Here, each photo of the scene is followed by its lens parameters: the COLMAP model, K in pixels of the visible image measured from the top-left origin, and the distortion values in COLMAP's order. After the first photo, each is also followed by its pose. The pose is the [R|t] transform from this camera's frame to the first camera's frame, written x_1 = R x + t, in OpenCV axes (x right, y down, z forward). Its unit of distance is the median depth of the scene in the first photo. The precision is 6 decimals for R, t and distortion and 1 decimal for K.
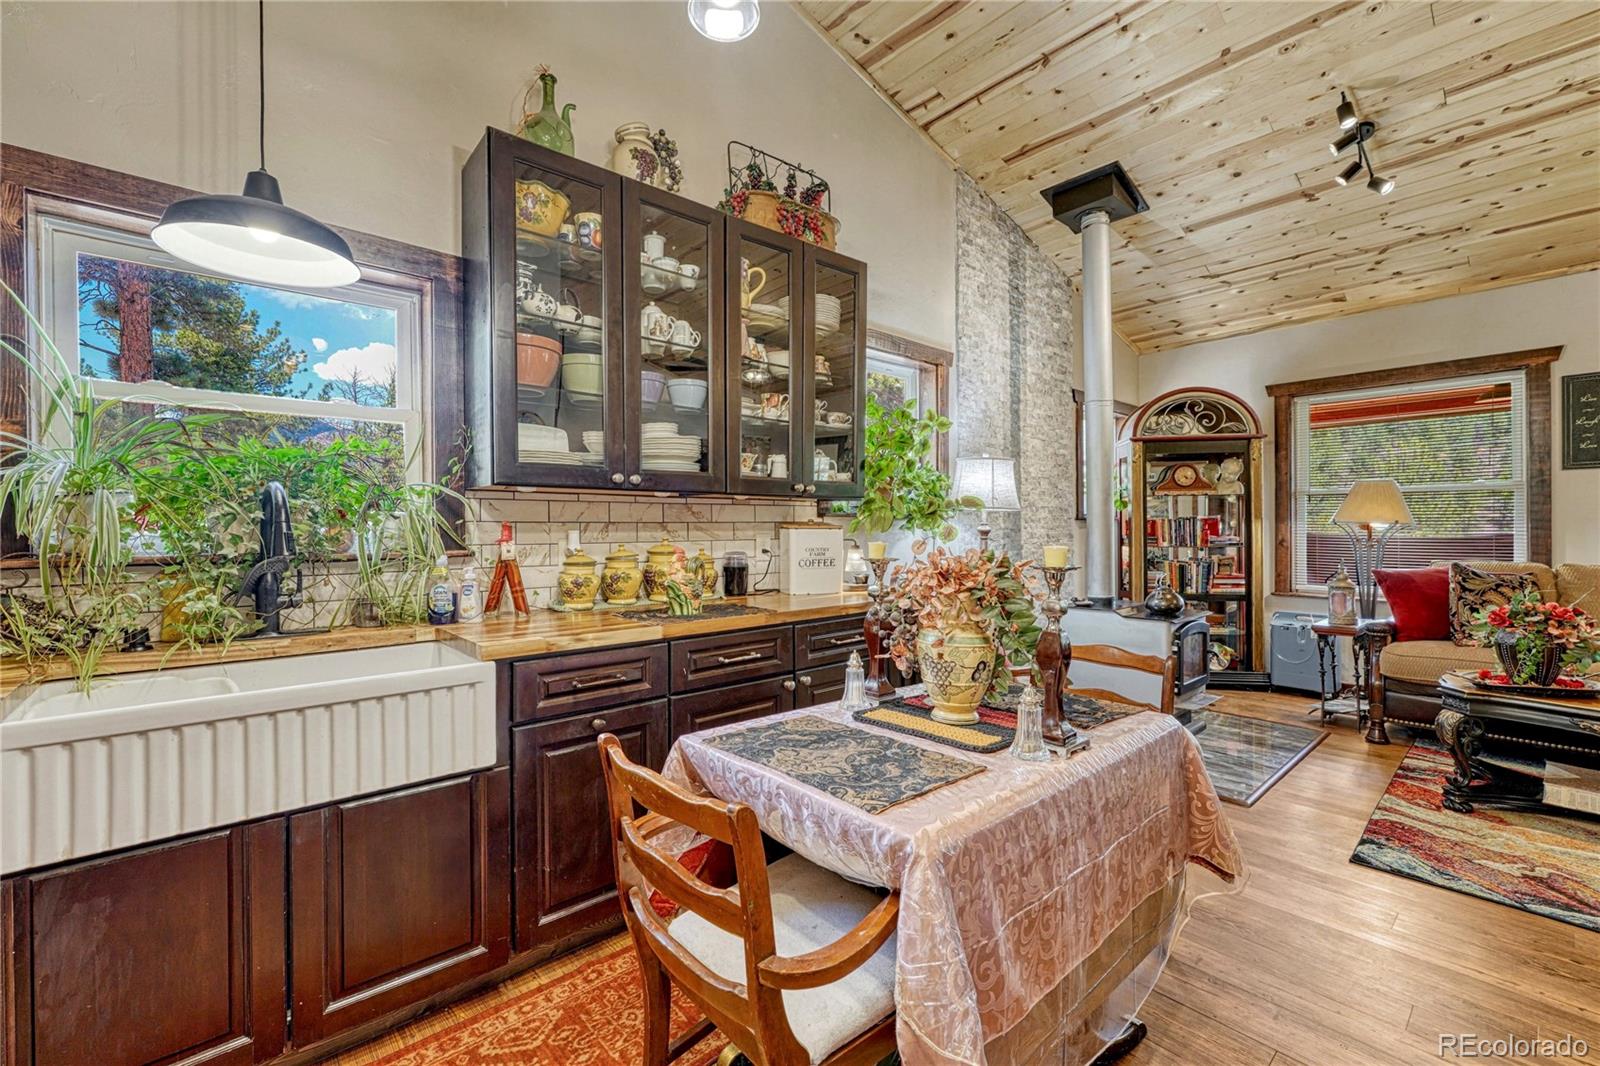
lens RADIAL K [[681.3, 0, 794.1], [0, 681.3, 527.2], [0, 0, 1]] dist [-0.005280, 0.002457]
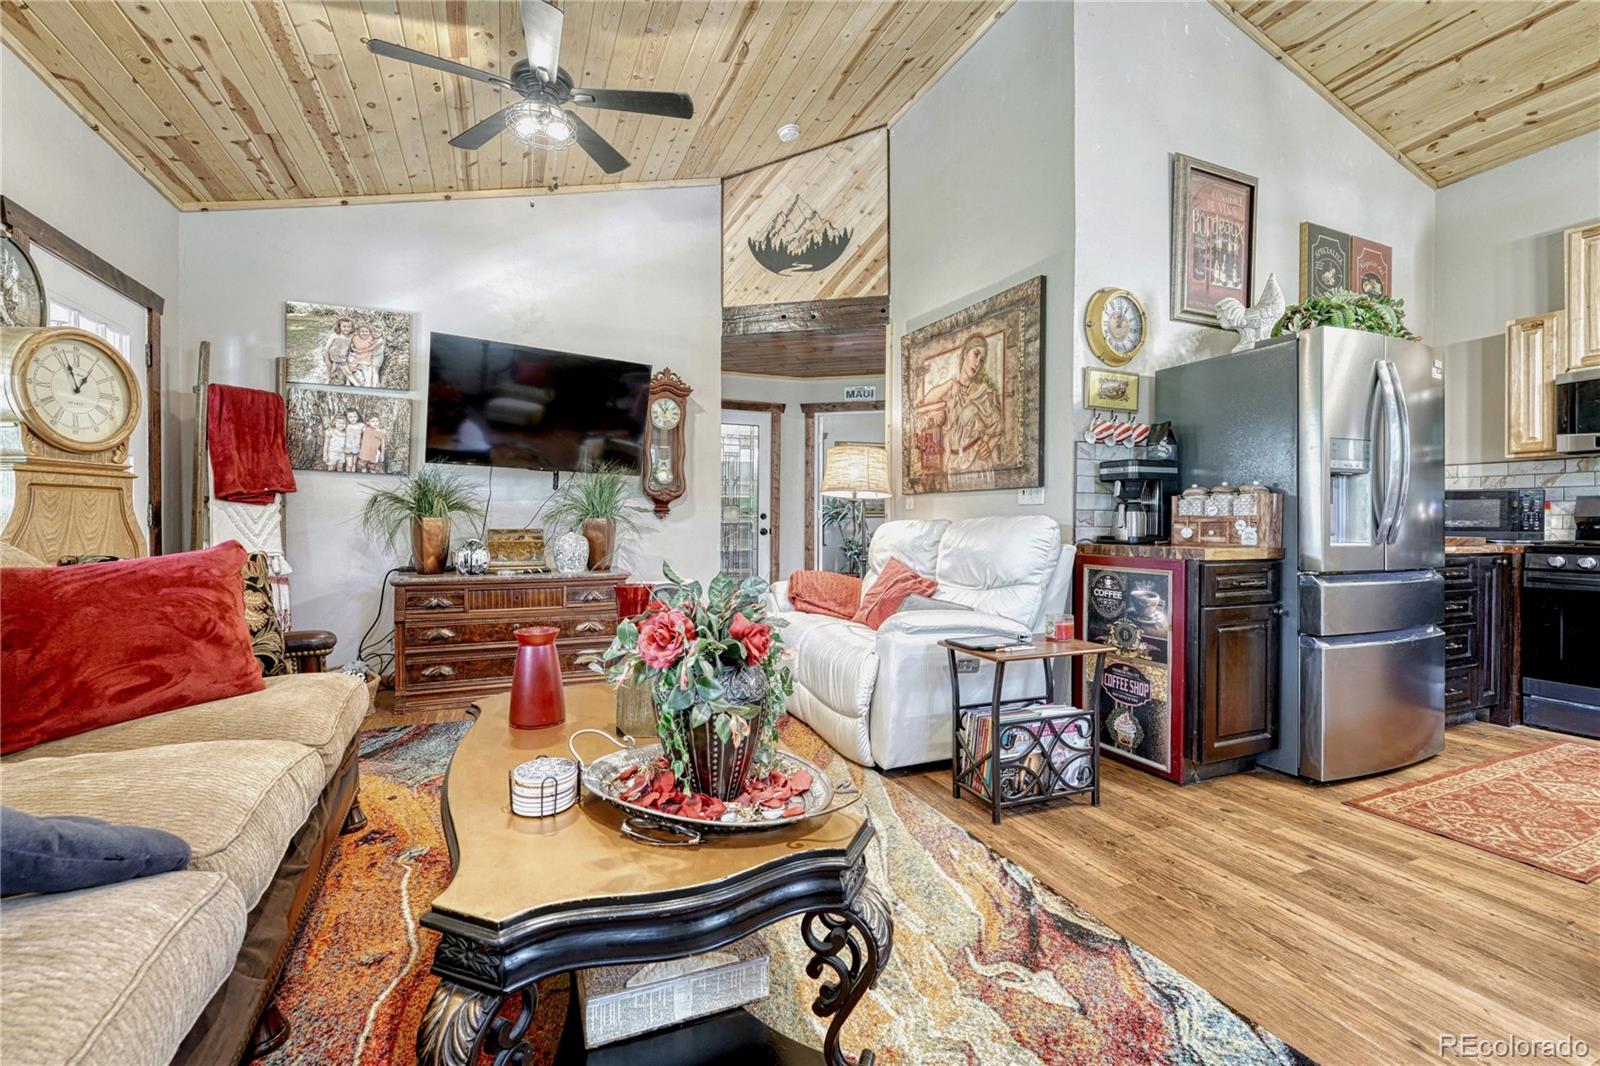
lens RADIAL K [[681.3, 0, 796.2], [0, 681.3, 527.6], [0, 0, 1]] dist [-0.005280, 0.002457]
pose [[-0.948384, 0.000258, 0.317124, 0.834027], [0.002676, 0.999971, 0.007189, 0.058497], [-0.317113, 0.007667, -0.948357, 1.303200]]
